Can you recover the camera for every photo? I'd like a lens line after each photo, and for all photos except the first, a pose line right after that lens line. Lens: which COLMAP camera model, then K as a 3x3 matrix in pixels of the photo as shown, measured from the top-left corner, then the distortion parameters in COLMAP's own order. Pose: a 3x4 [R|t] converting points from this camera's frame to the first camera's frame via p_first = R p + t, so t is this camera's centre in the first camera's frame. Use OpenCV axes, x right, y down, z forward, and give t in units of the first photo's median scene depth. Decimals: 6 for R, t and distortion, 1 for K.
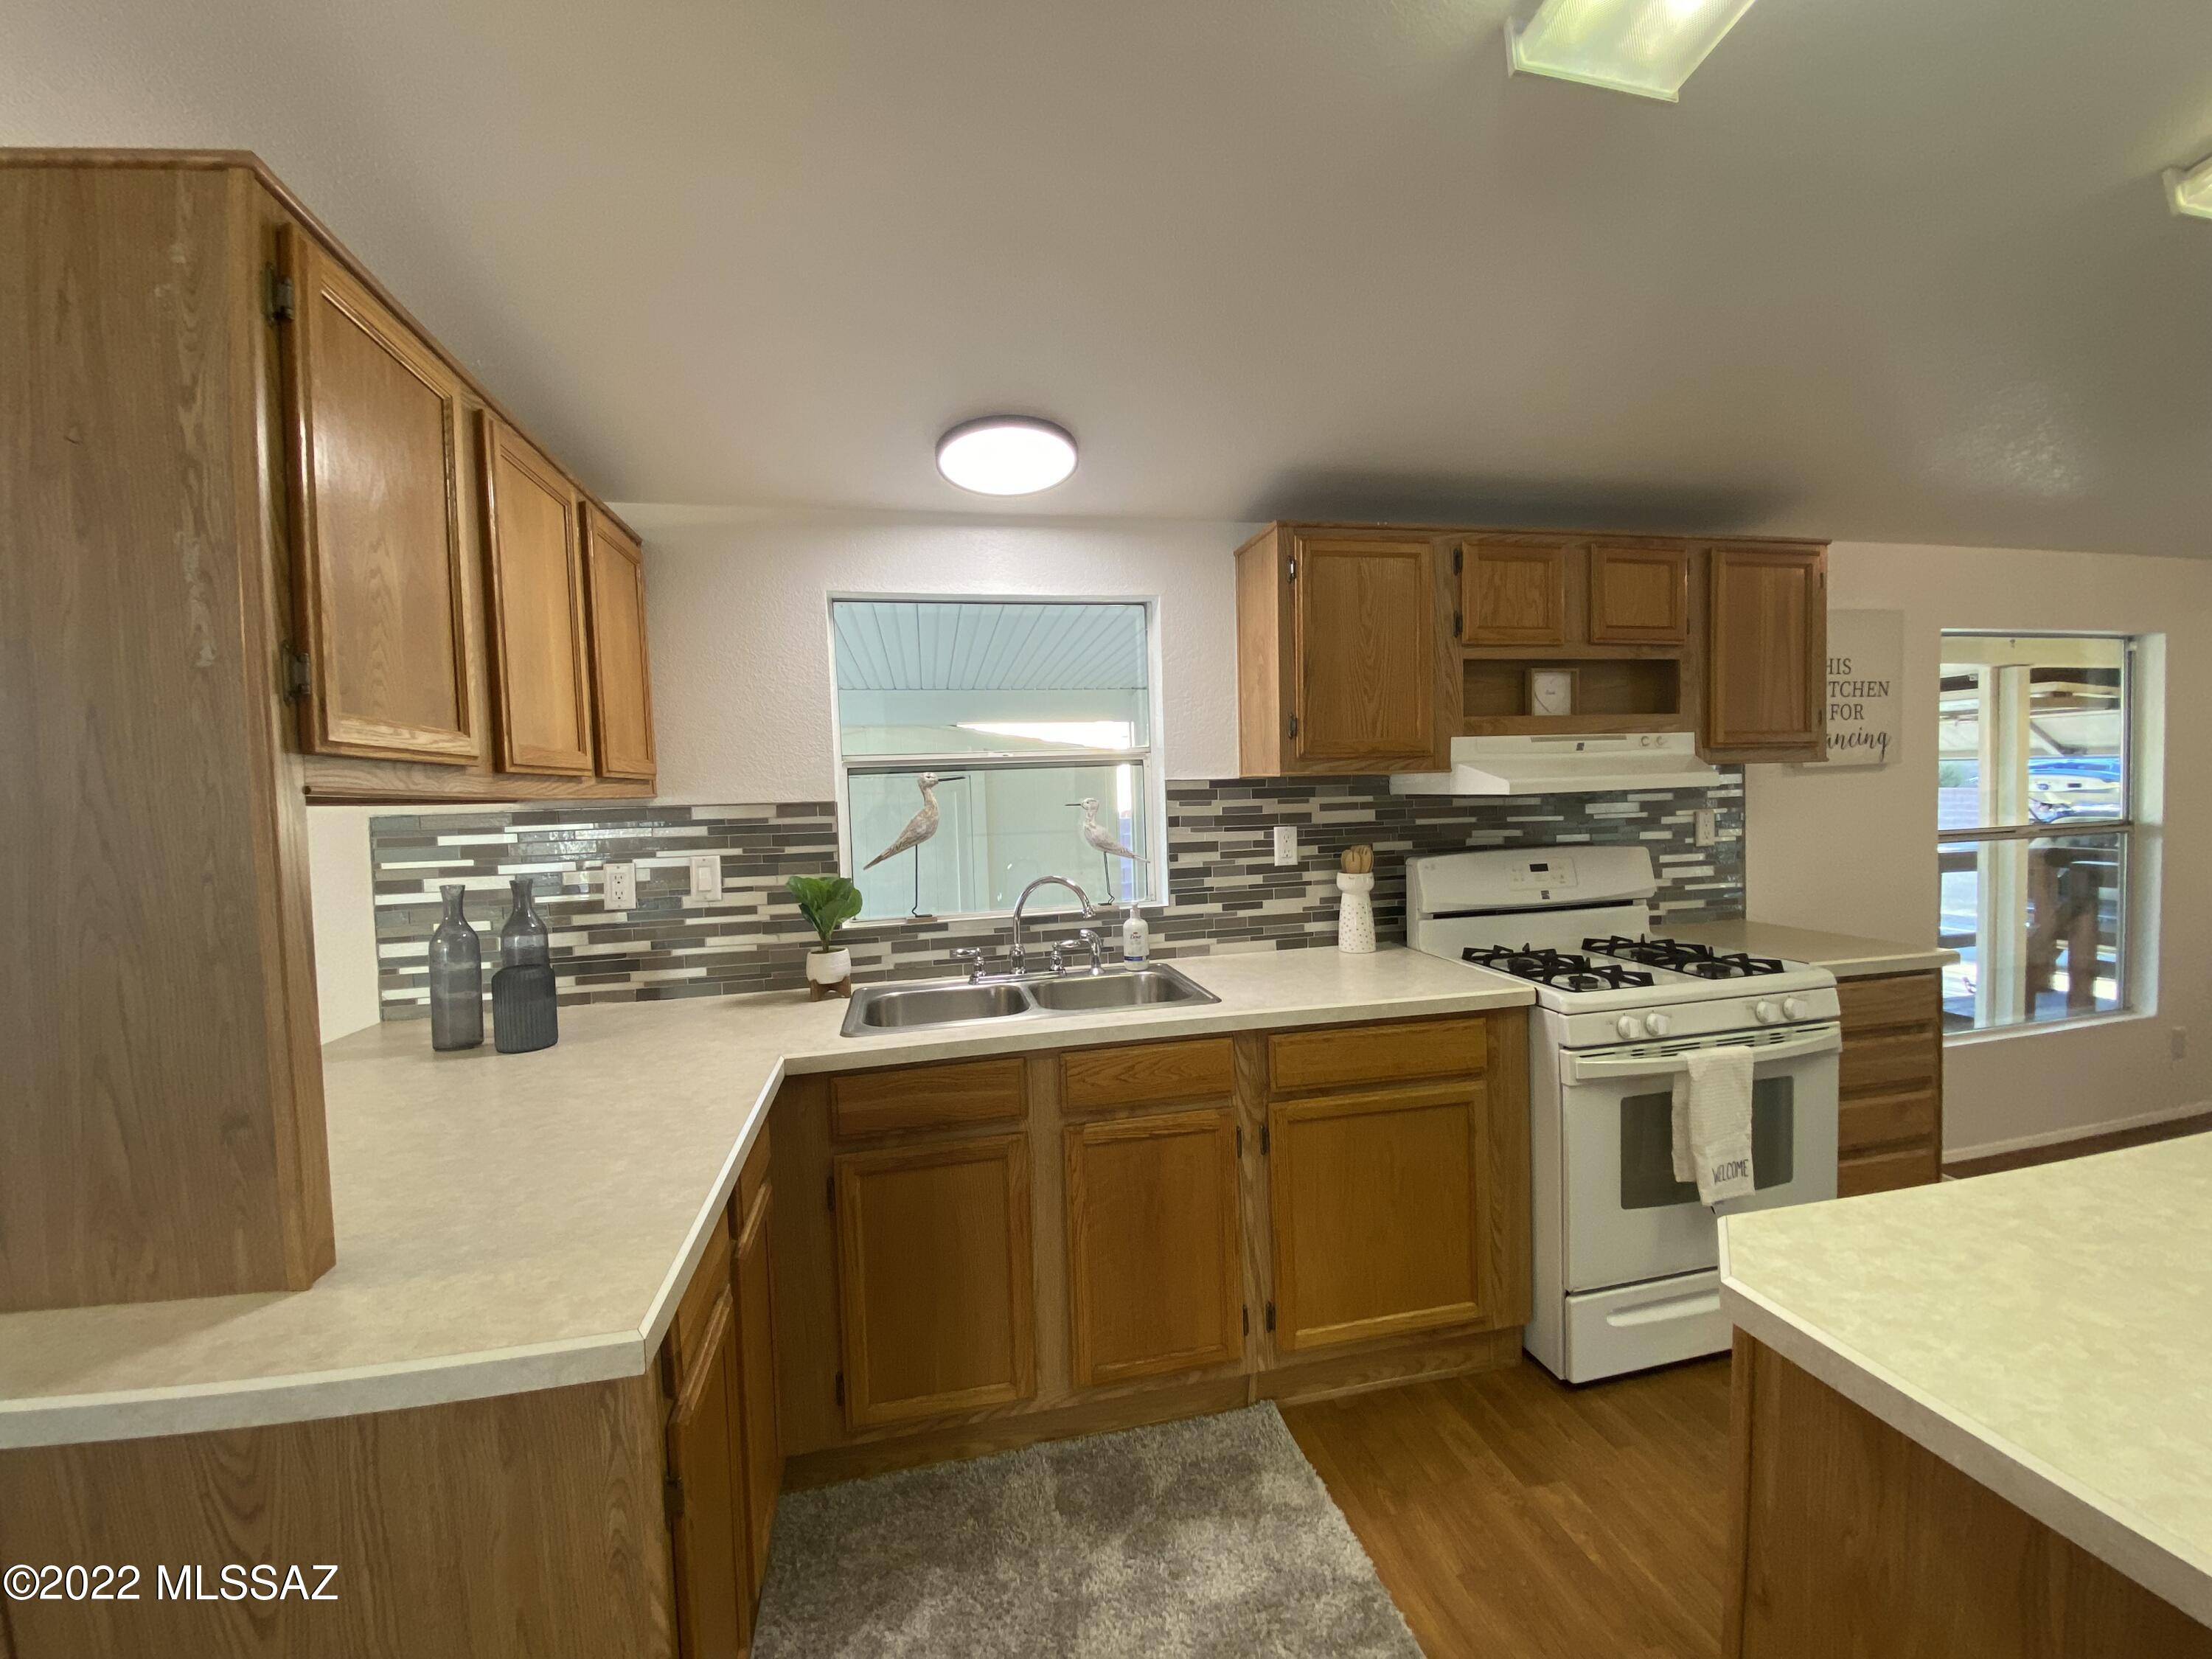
lens RADIAL K [[892.2, 0, 1105.0], [0, 892.2, 820.3], [0, 0, 1]] dist [0.021122, -0.023224]
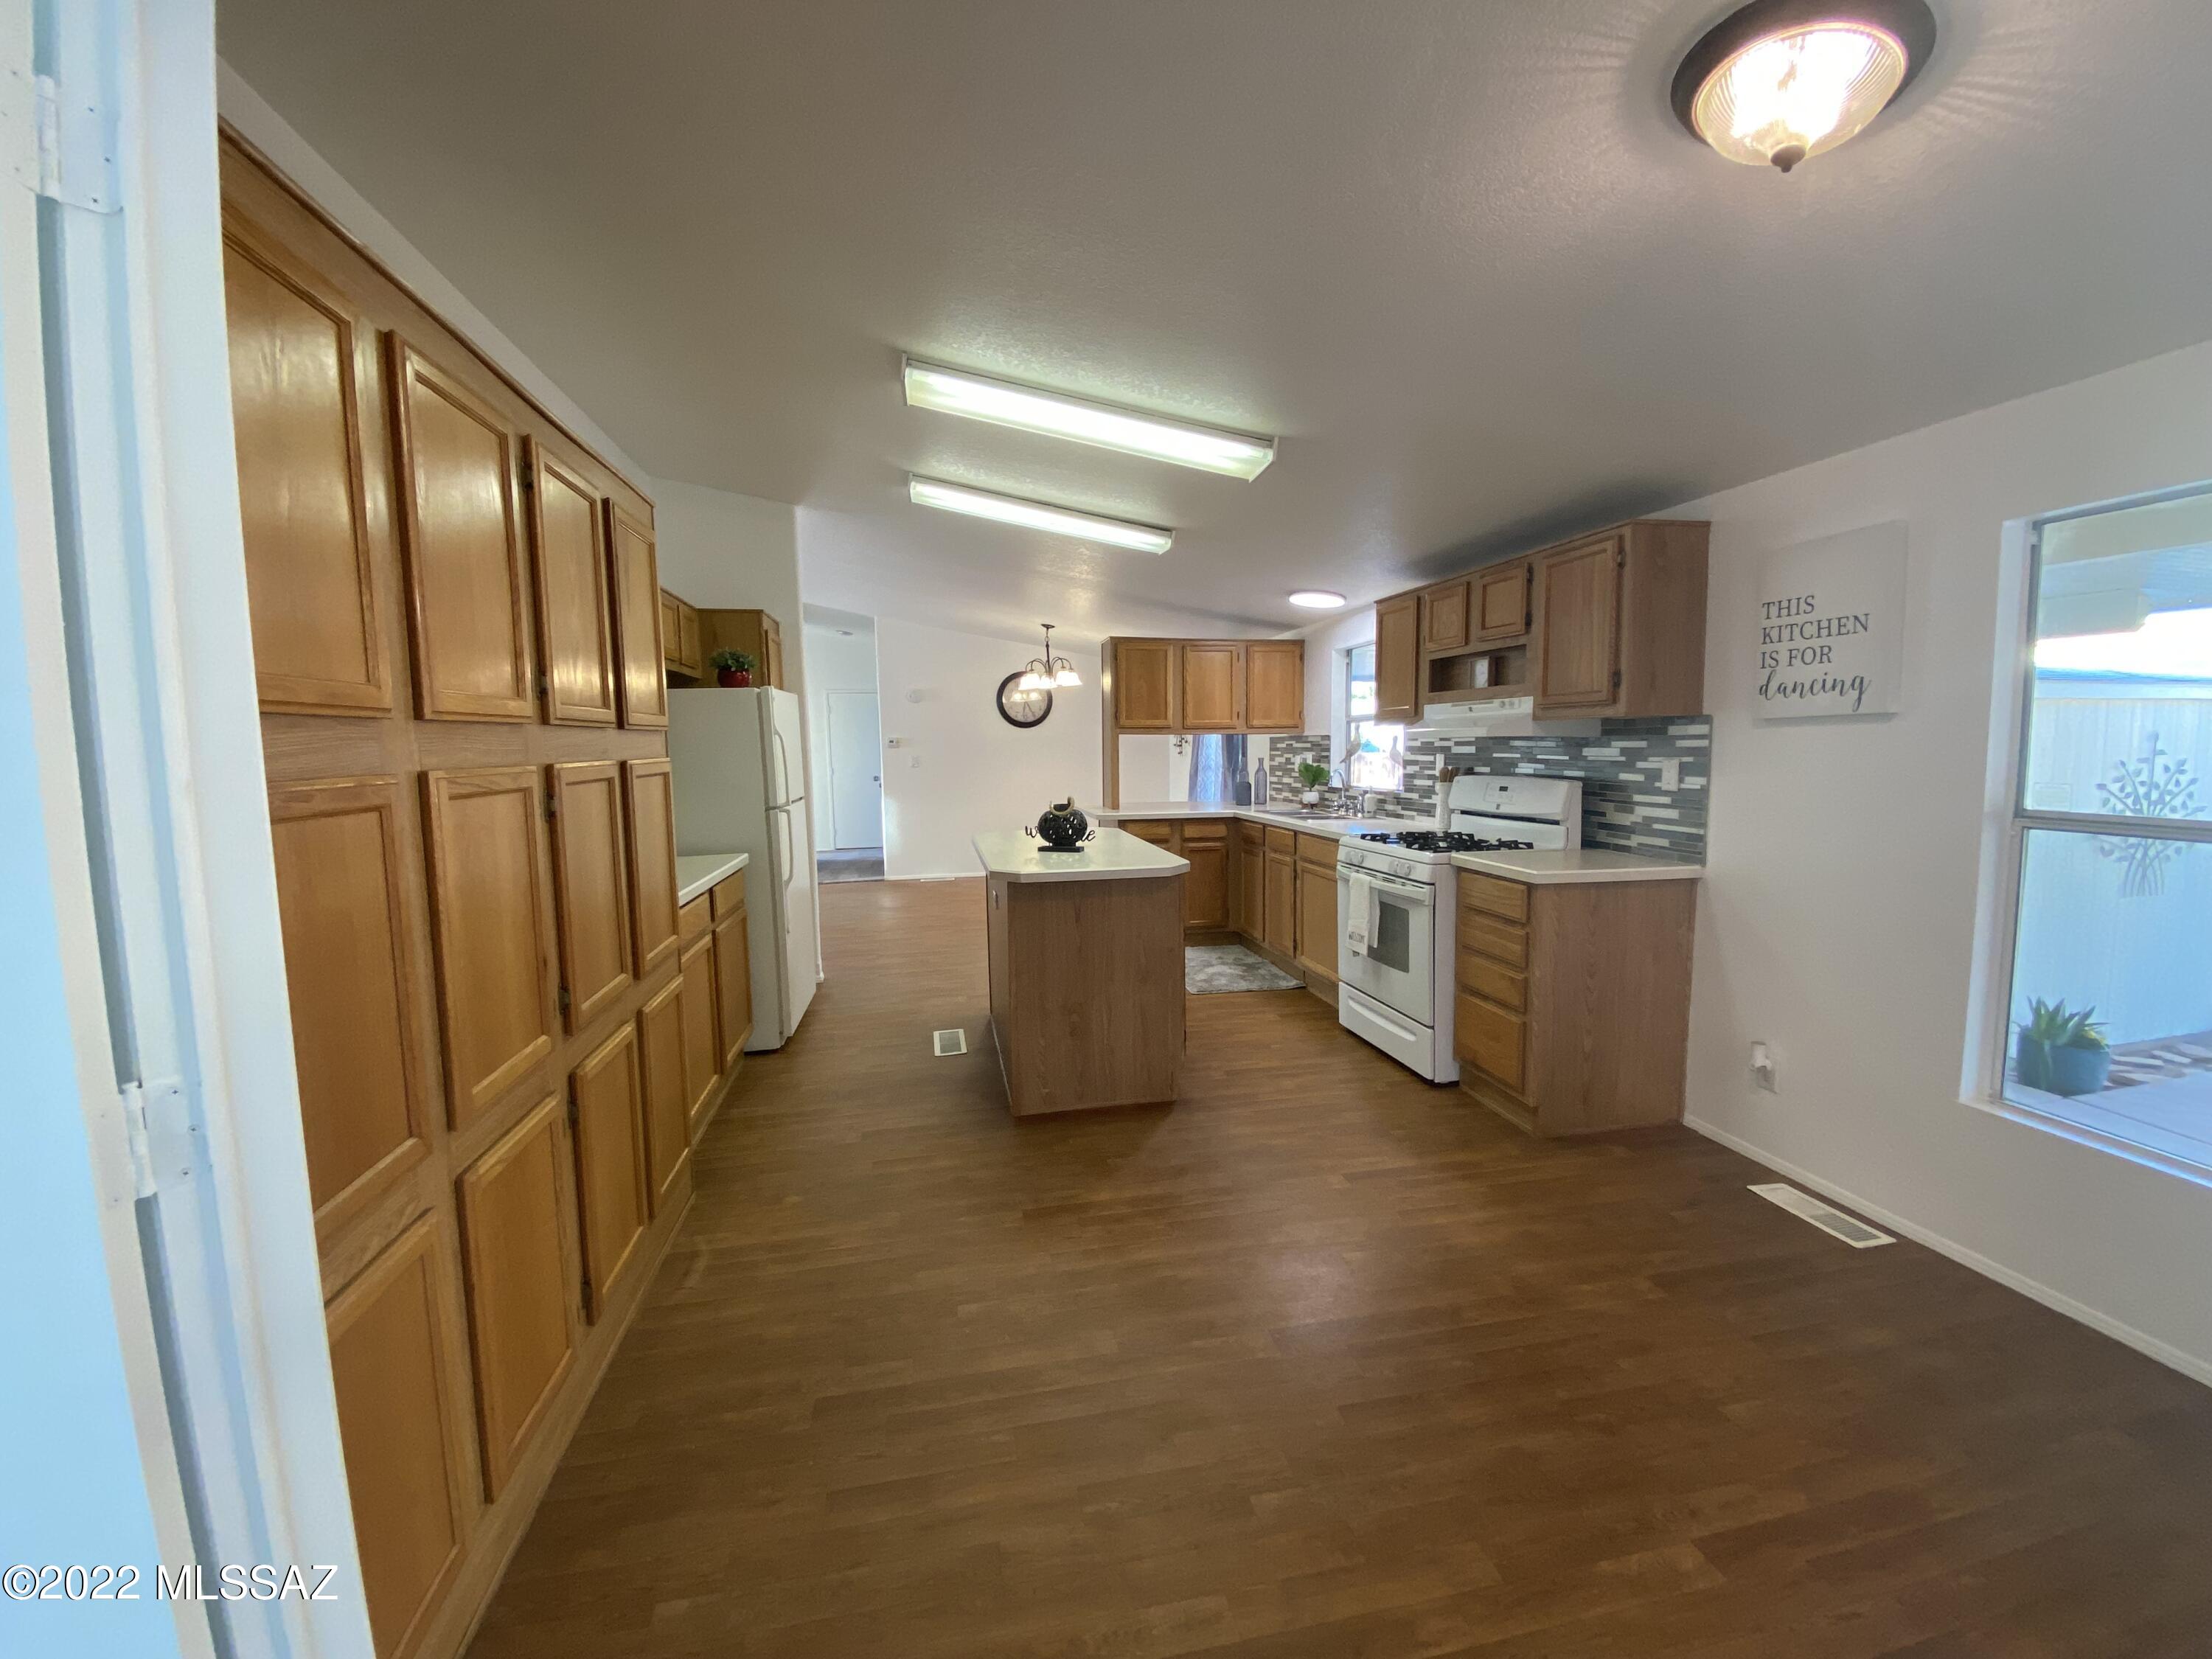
lens RADIAL K [[888.9, 0, 1100.8], [0, 888.9, 824.4], [0, 0, 1]] dist [0.000436, -0.015936]
pose [[-0.009237, 0.119978, -0.992734, 2.158028], [-0.021204, 0.992529, 0.120151, -0.056479], [0.999732, 0.022160, -0.006624, 0.381739]]
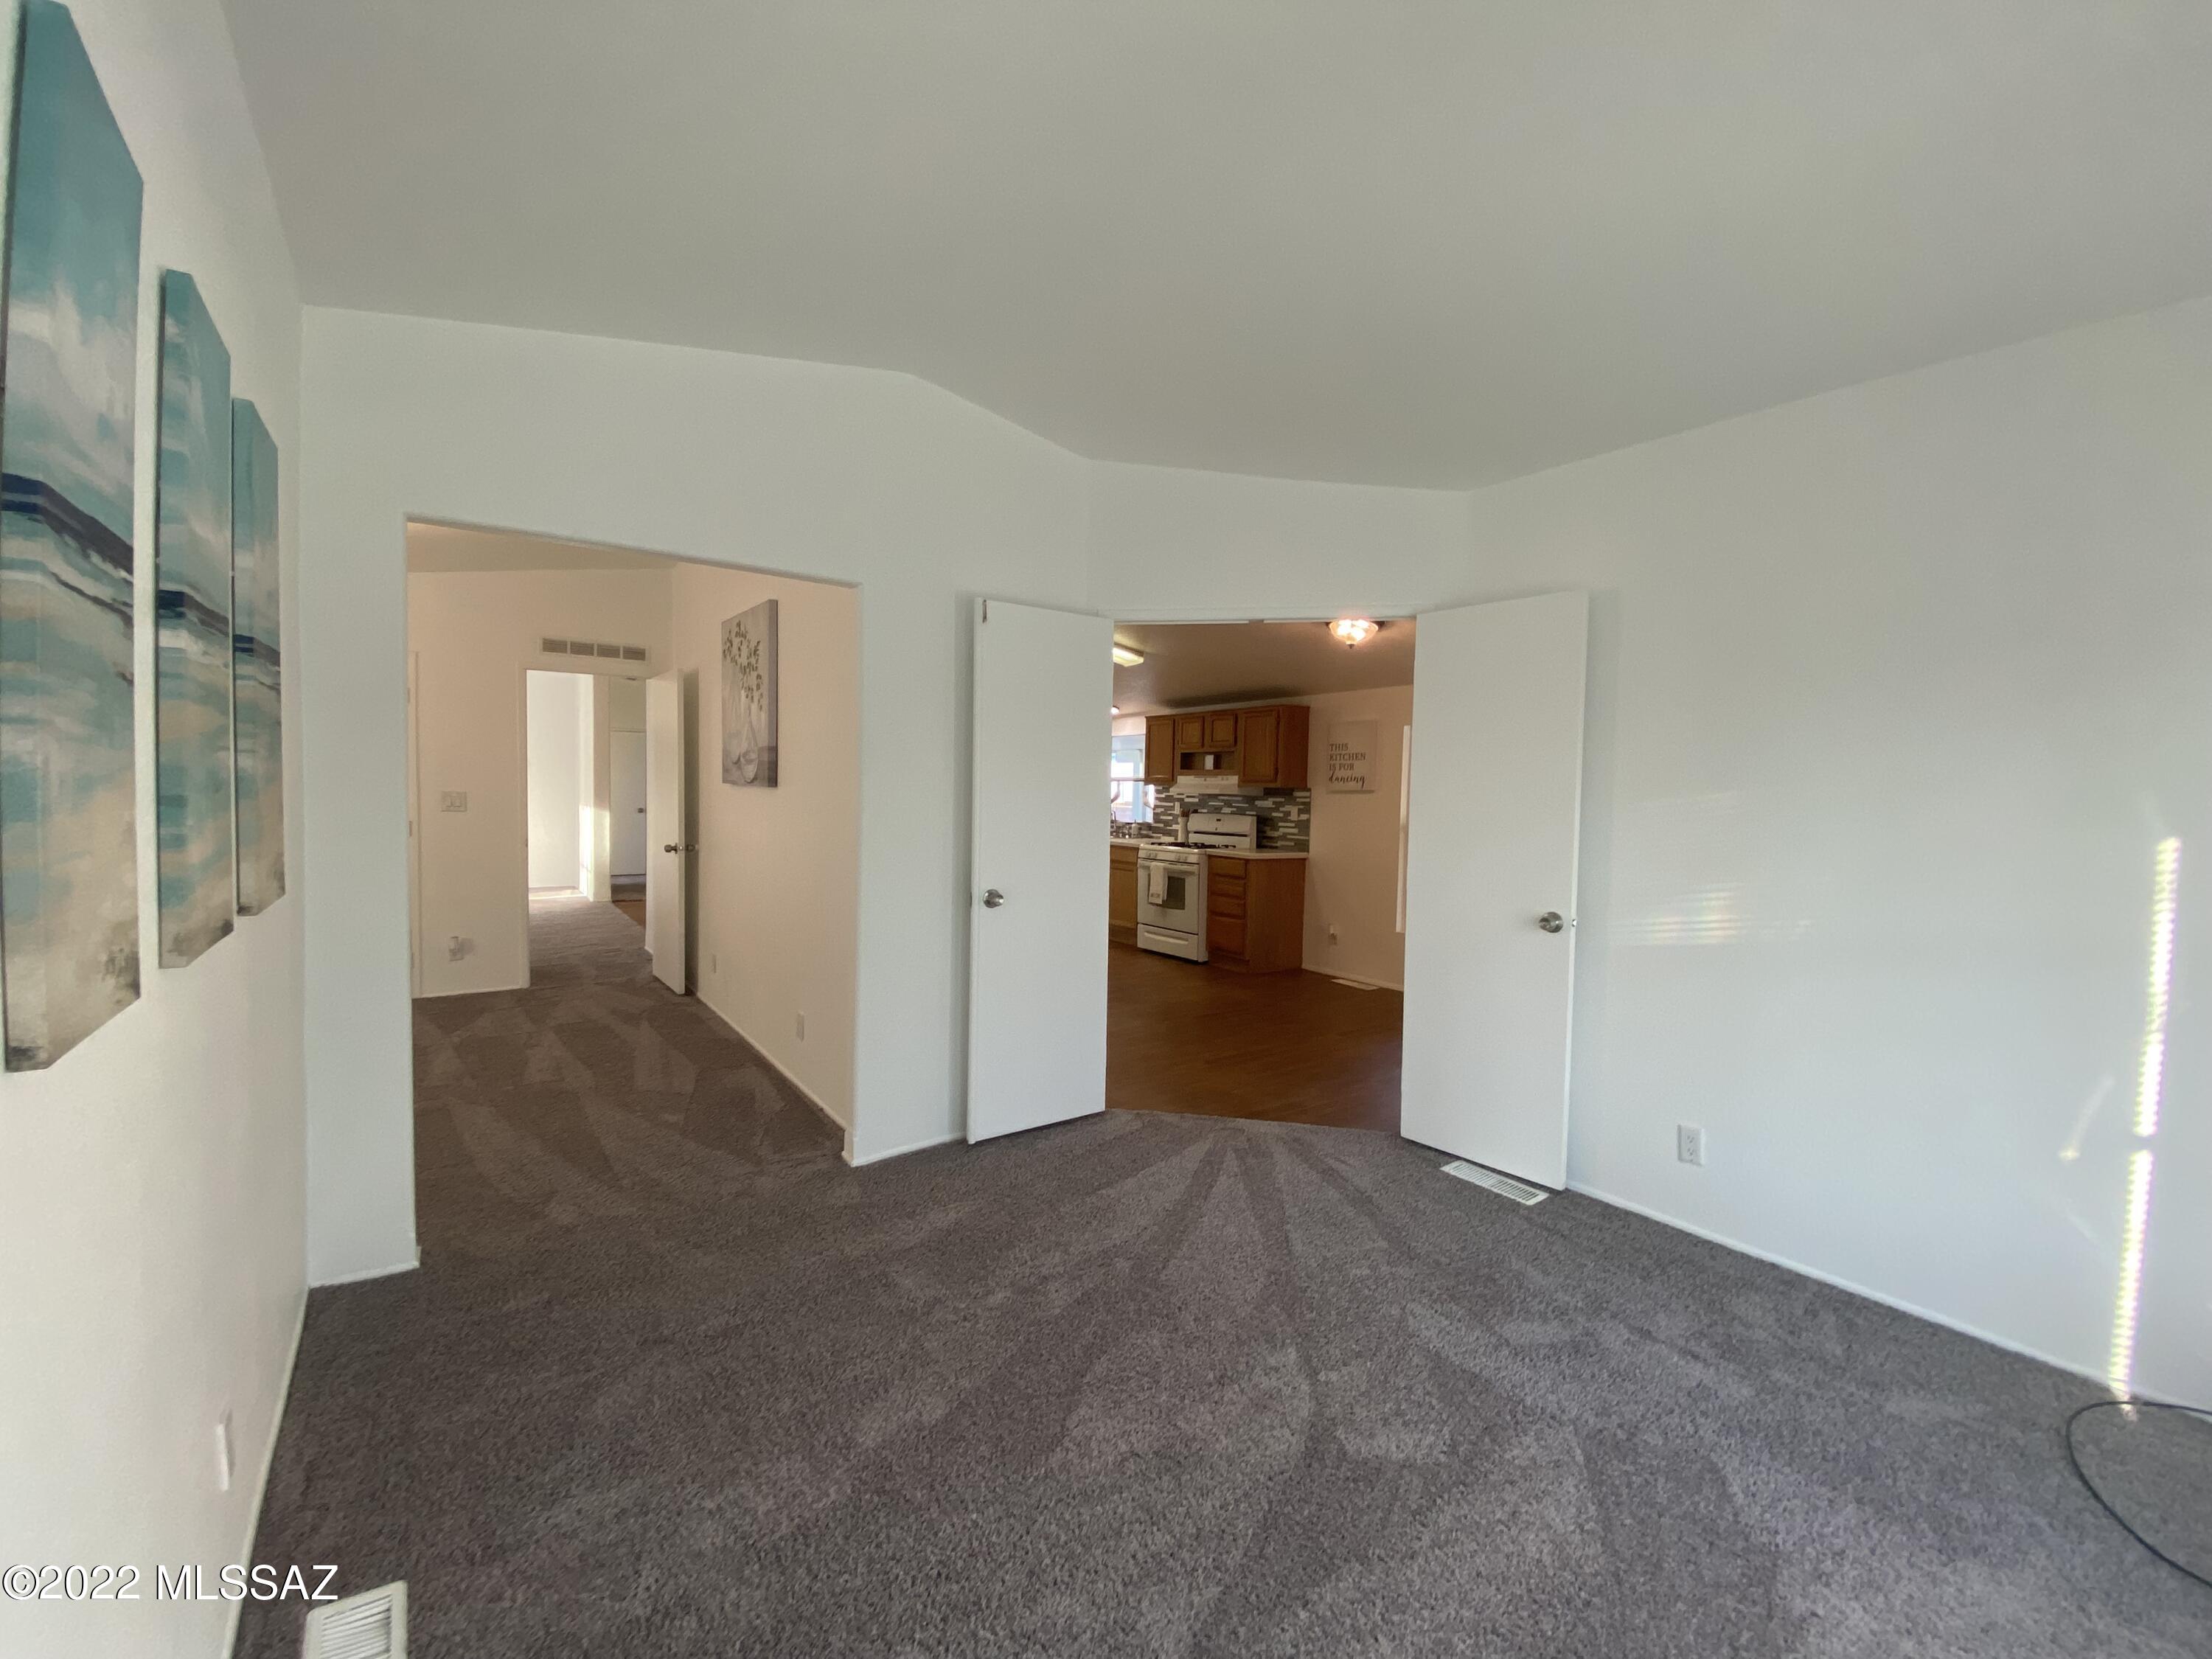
lens RADIAL K [[897.1, 0, 1103.2], [0, 897.1, 826.4], [0, 0, 1]] dist [0.033585, -0.024618]
pose [[0.421863, 0.070482, -0.903916, 3.316139], [-0.067250, 0.996660, 0.046328, -0.042838], [0.904162, 0.041245, 0.425194, -0.664259]]
